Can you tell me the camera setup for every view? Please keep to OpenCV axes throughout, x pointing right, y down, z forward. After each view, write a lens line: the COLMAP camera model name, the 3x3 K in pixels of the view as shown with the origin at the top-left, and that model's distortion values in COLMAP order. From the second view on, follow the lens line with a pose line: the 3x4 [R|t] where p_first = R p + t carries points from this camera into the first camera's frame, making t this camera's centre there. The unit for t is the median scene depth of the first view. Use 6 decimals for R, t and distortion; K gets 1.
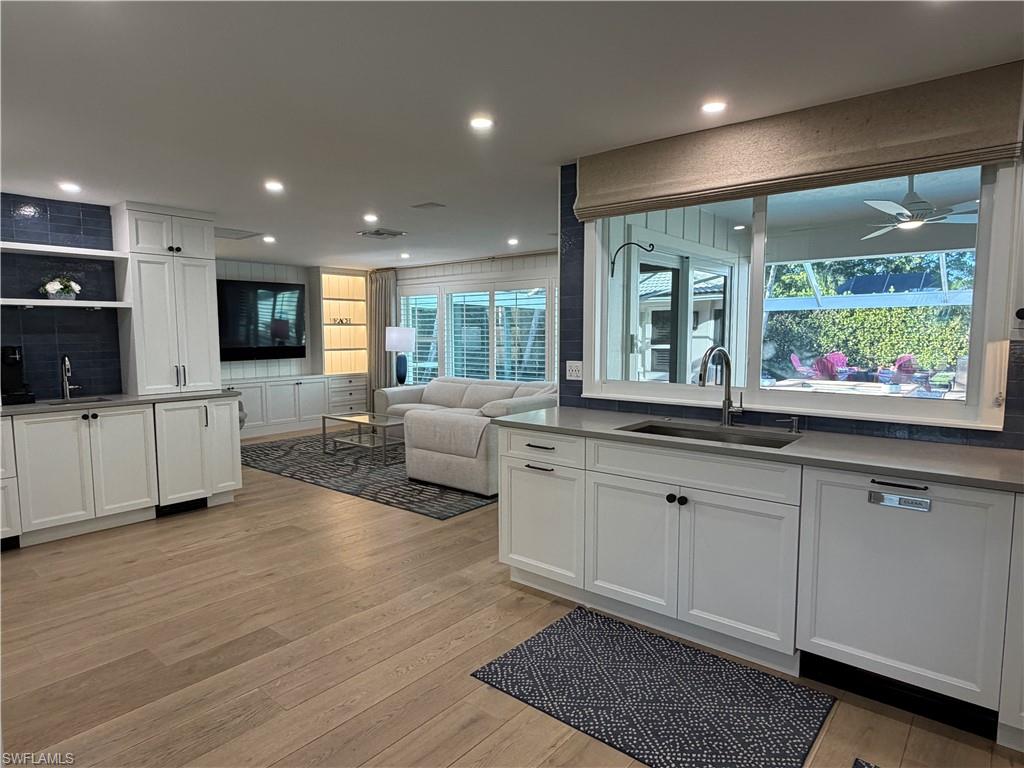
lens RADIAL K [[601.9, 0, 511.2], [0, 601.9, 385.0], [0, 0, 1]] dist [-0.006079, 0.000250]
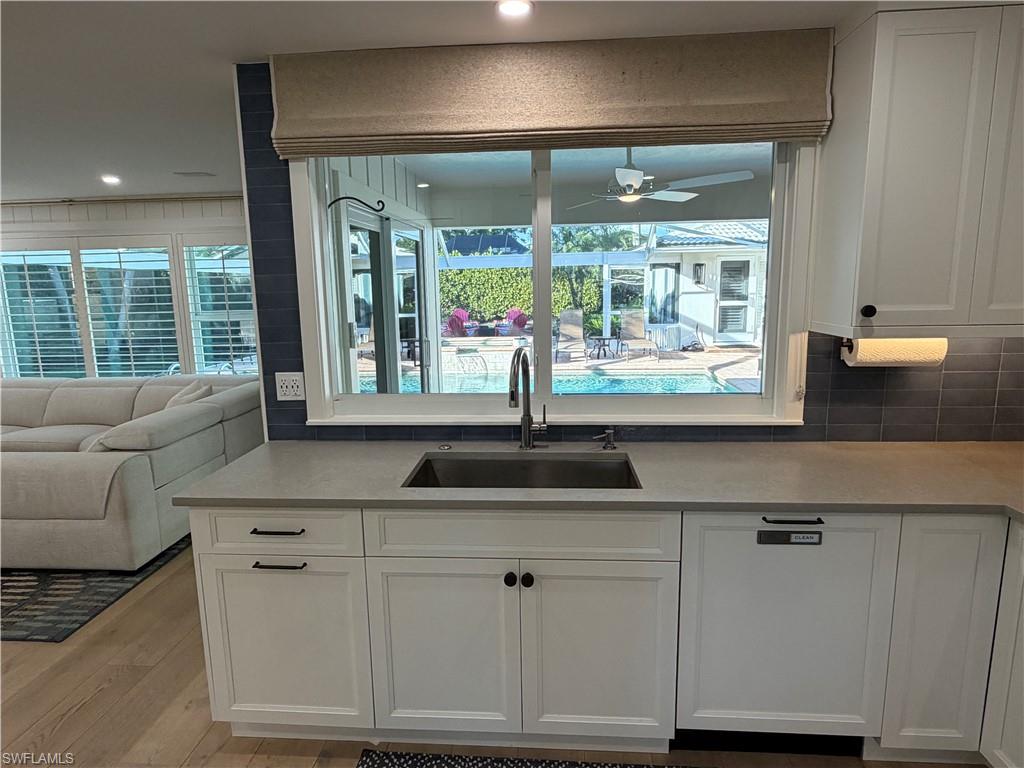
lens RADIAL K [[601.9, 0, 512.6], [0, 601.9, 382.2], [0, 0, 1]] dist [-0.006079, 0.000250]
pose [[0.812614, -0.106131, 0.573058, -0.077419], [0.066522, 0.993744, 0.089713, -0.073006], [-0.578994, -0.034781, 0.814590, 0.315455]]
